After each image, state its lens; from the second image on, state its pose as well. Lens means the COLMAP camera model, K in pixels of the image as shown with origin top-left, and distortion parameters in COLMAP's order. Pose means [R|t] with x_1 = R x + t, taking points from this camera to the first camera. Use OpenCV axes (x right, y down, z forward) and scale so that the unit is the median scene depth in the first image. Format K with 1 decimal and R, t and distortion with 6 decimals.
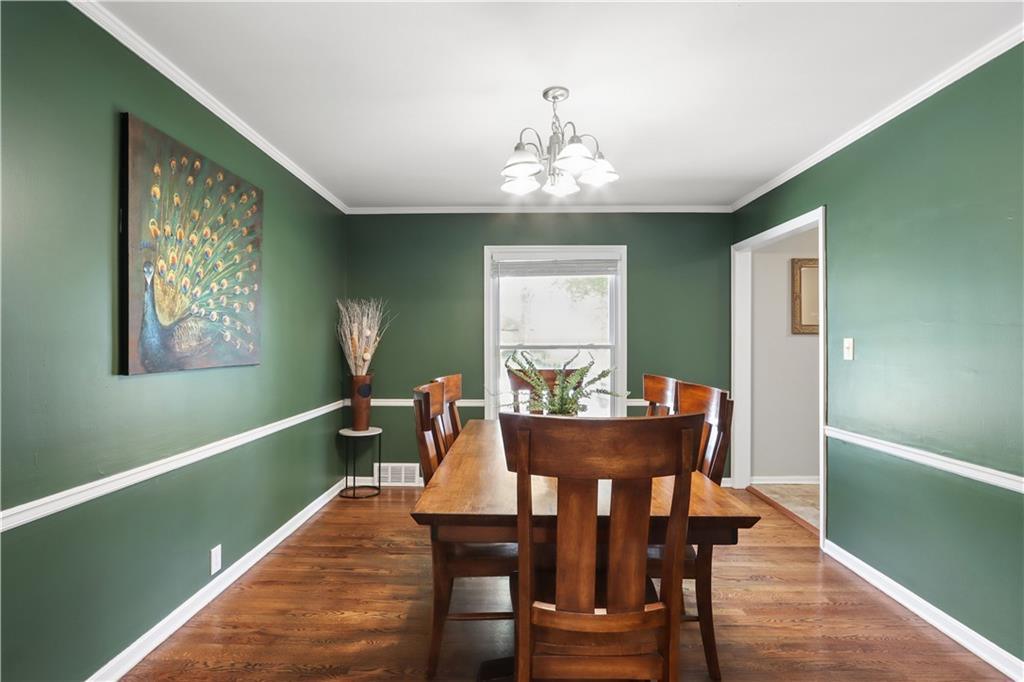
lens RADIAL K [[489.3, 0, 507.7], [0, 489.3, 338.9], [0, 0, 1]] dist [0.000631, 0.000075]
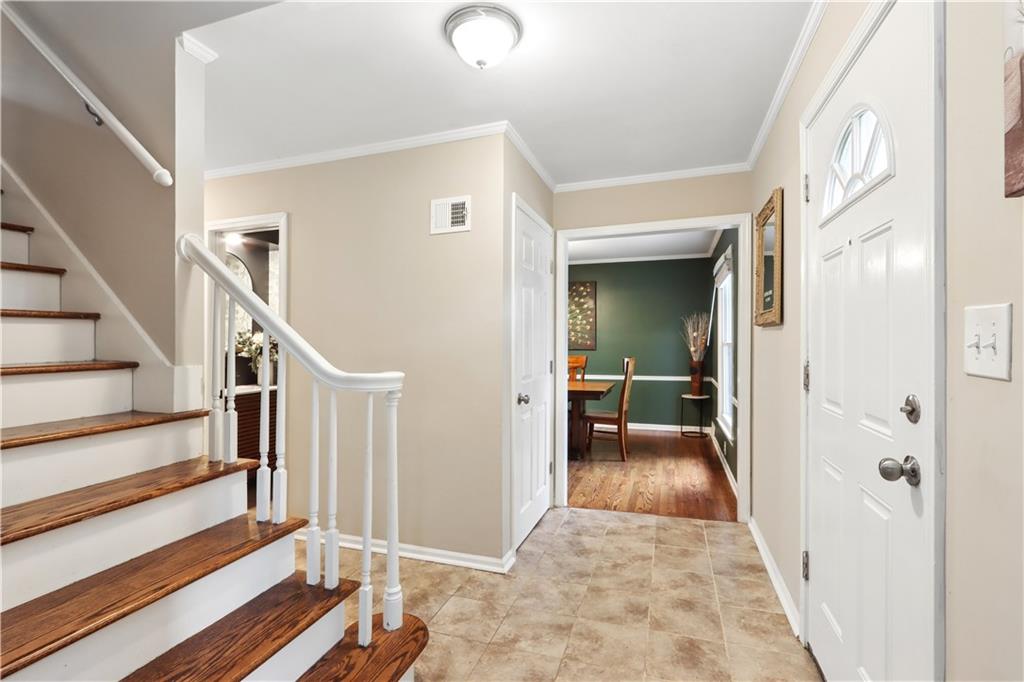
lens RADIAL K [[489.3, 0, 508.6], [0, 489.3, 336.4], [0, 0, 1]] dist [0.000631, 0.000075]
pose [[-0.282881, 0.006624, -0.959132, 2.241511], [0.002182, 0.999978, 0.006262, -0.036562], [0.959153, -0.000322, -0.282889, 1.385950]]
